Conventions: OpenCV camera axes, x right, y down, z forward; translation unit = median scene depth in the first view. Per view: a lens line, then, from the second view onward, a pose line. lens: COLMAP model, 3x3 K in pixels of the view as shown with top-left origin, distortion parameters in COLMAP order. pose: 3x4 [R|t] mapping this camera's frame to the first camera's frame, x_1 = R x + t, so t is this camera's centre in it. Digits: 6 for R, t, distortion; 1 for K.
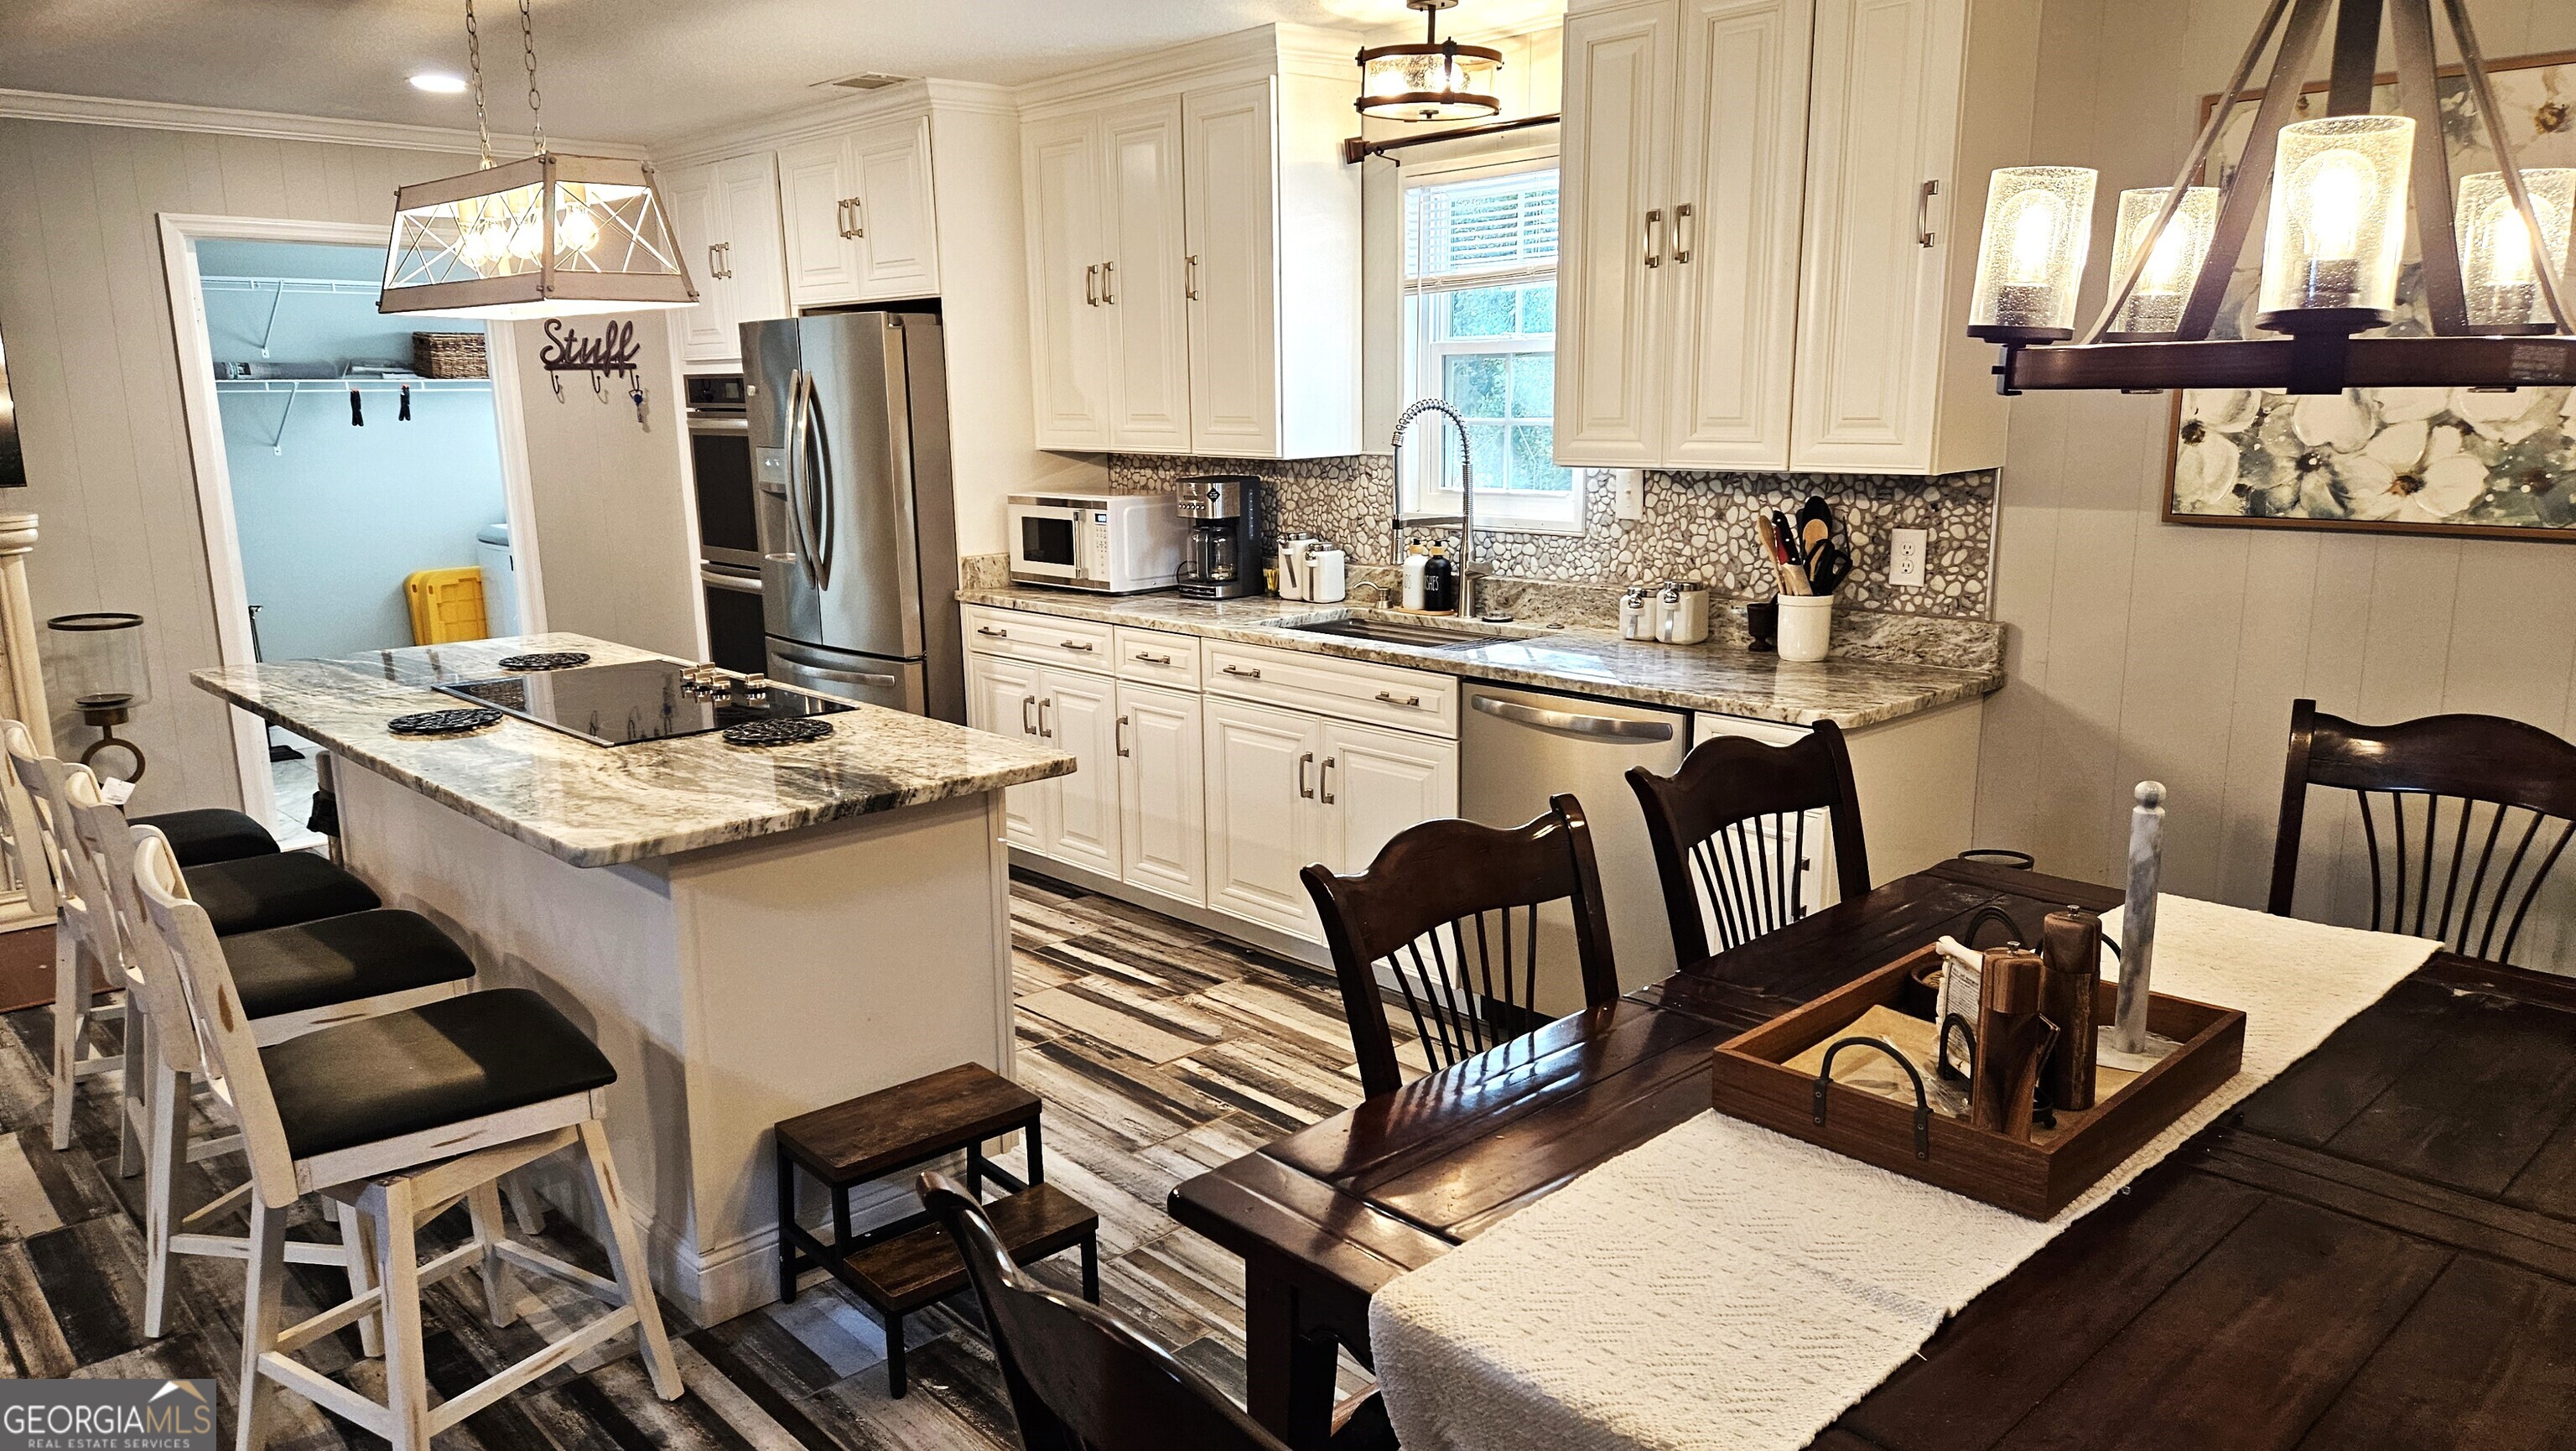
lens RADIAL K [[1718.4, 0, 1294.2], [0, 1718.4, 738.5], [0, 0, 1]] dist [0.075766, -0.070389]
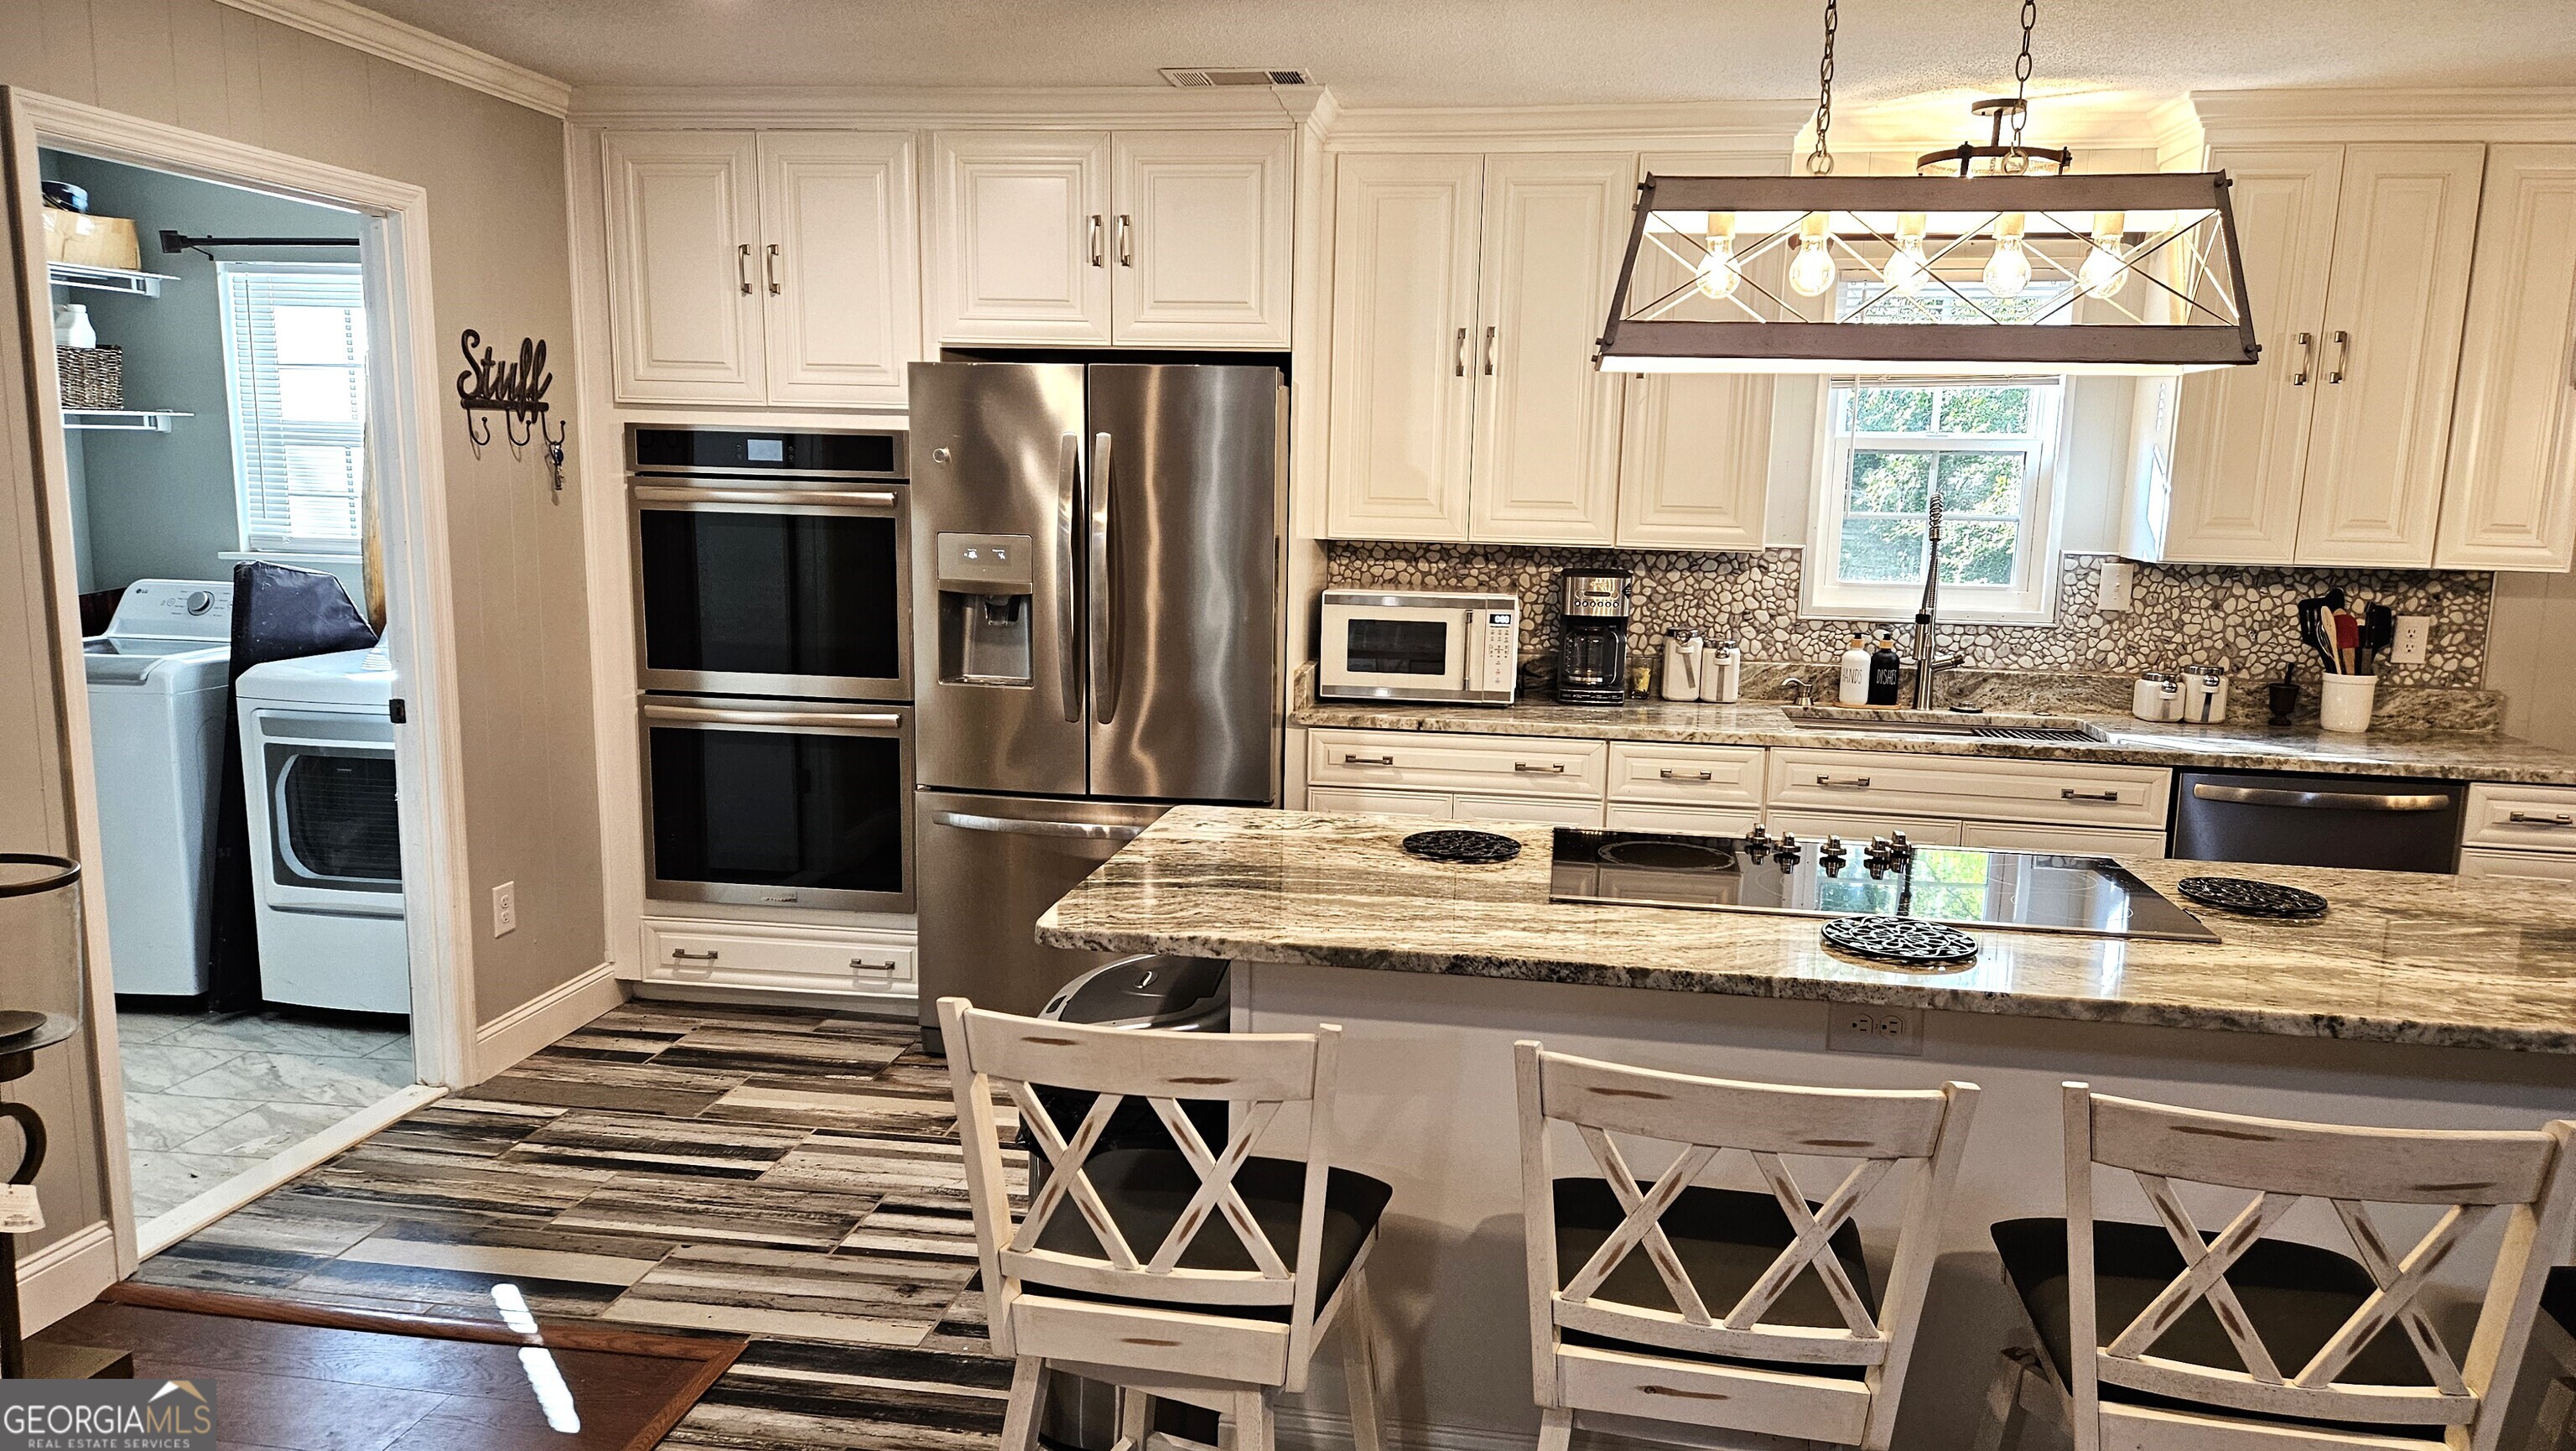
lens RADIAL K [[1718.4, 0, 1294.2], [0, 1718.4, 738.5], [0, 0, 1]] dist [0.075766, -0.070389]
pose [[0.786438, -0.065973, 0.614136, -0.885304], [0.090161, 0.995891, -0.008473, -0.085831], [-0.611054, 0.062034, 0.789154, 0.470515]]
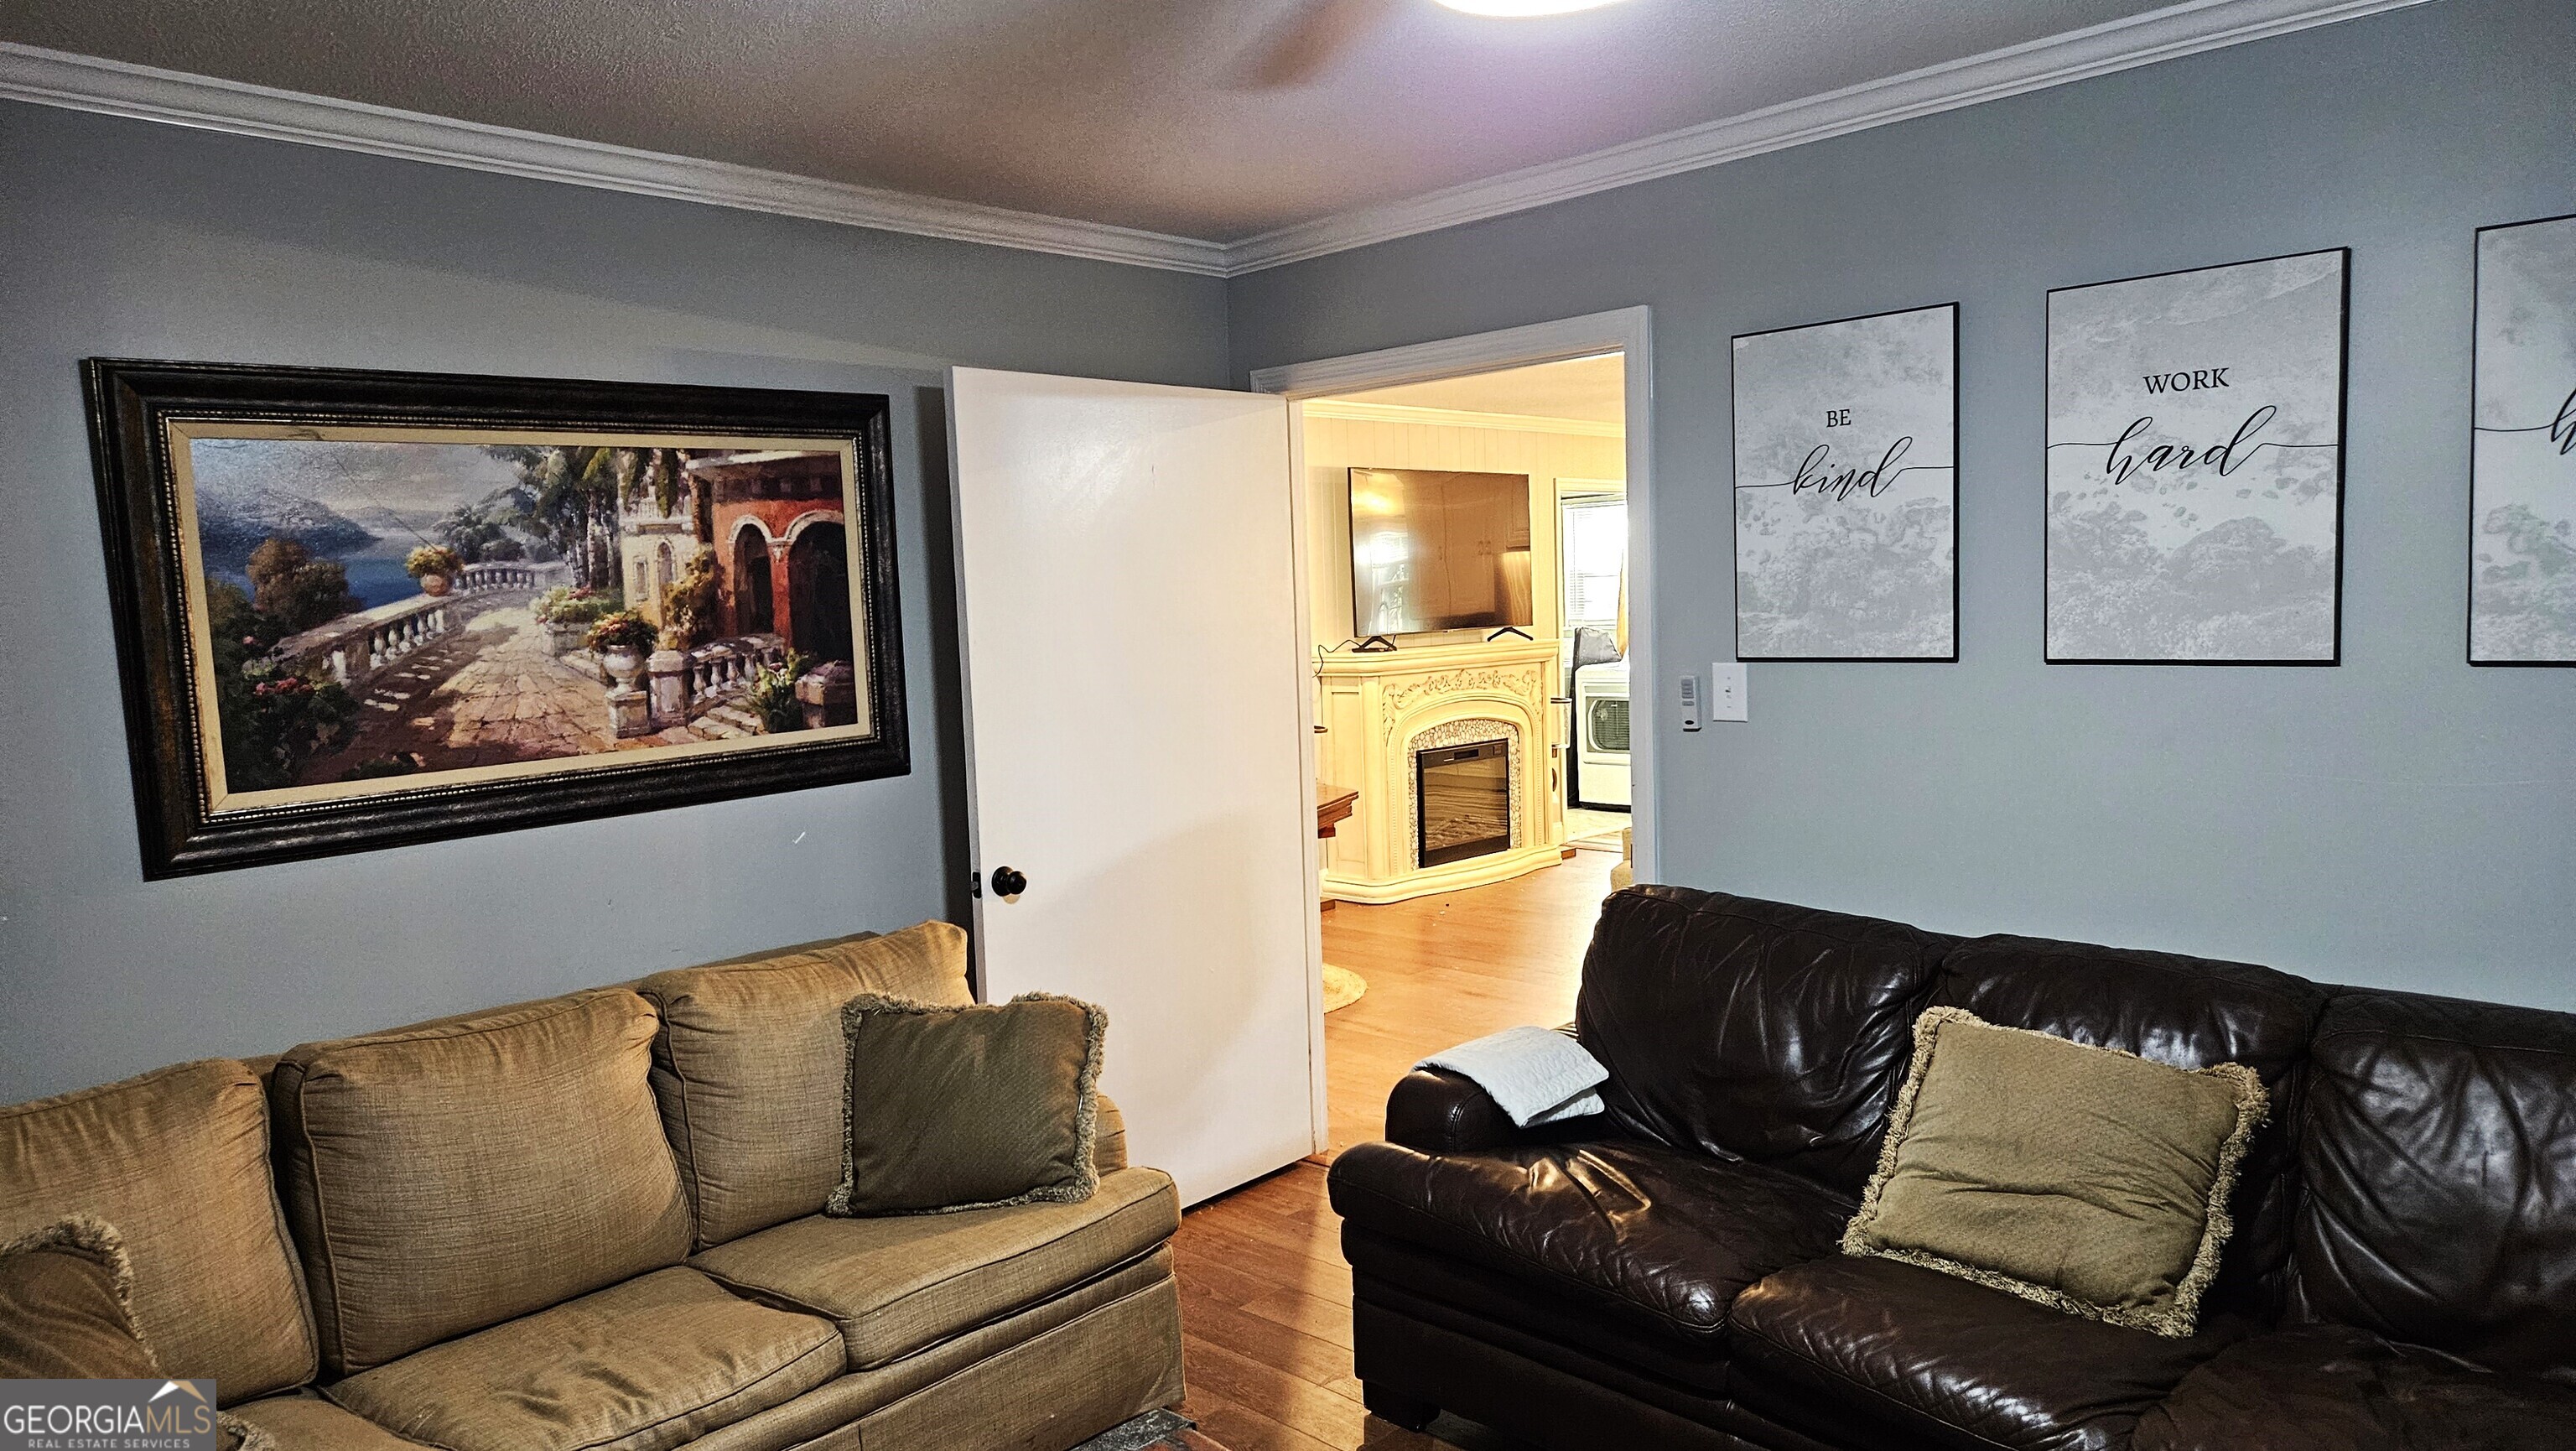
lens RADIAL K [[1718.4, 0, 1294.2], [0, 1718.4, 738.5], [0, 0, 1]] dist [0.075766, -0.070389]
pose [[0.998291, -0.026466, 0.052099, -1.313915], [0.032565, 0.992246, -0.119944, 0.221263], [-0.048520, 0.121436, 0.991413, -0.917333]]
